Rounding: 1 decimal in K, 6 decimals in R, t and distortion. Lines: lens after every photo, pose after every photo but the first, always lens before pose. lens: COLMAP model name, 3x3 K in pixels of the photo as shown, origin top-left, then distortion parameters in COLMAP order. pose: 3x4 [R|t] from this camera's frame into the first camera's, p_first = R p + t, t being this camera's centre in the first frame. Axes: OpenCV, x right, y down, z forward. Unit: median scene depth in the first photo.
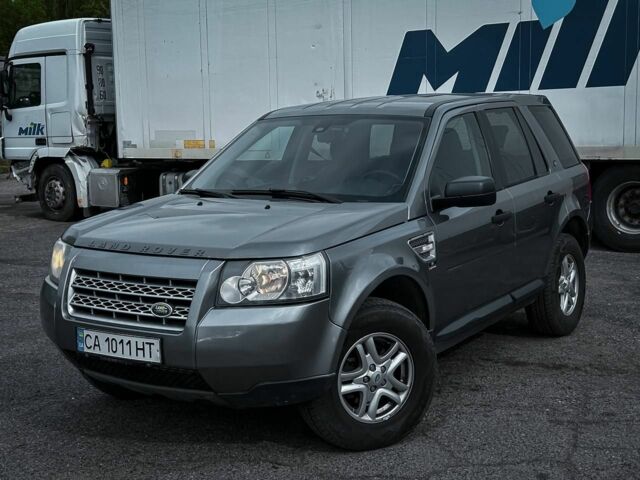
lens RADIAL K [[898.4, 0, 288.3], [0, 898.4, 241.6], [0, 0, 1]] dist [0.109168, -0.160317]
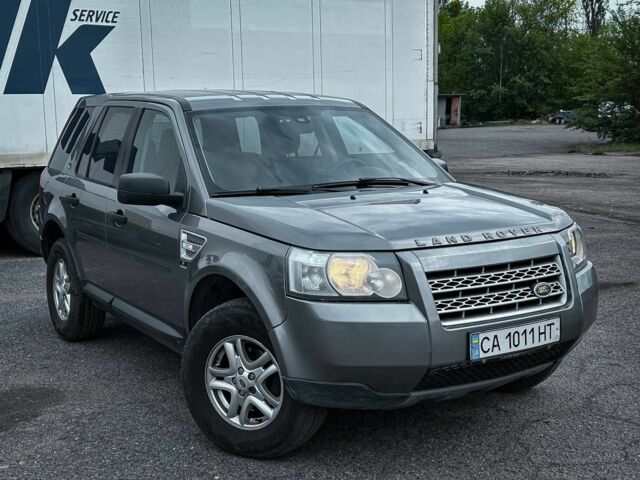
lens RADIAL K [[898.4, 0, 288.3], [0, 898.4, 241.6], [0, 0, 1]] dist [0.109168, -0.160317]
pose [[0.423593, -0.110457, 0.899093, -0.990692], [0.134453, 0.989210, 0.058183, -0.062225], [-0.895819, 0.096240, 0.433874, 0.702400]]
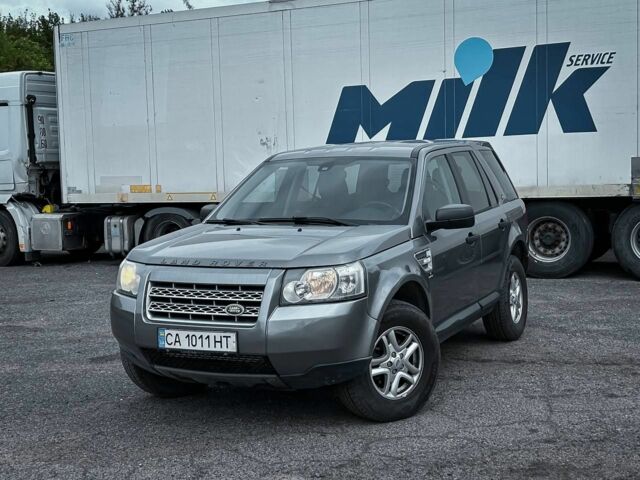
lens RADIAL K [[898.4, 0, 288.3], [0, 898.4, 241.6], [0, 0, 1]] dist [0.109168, -0.160317]
pose [[0.992749, -0.015771, 0.119165, -0.184910], [0.022198, 0.998359, -0.052796, 0.042087], [-0.118137, 0.055058, 0.991470, -0.219081]]
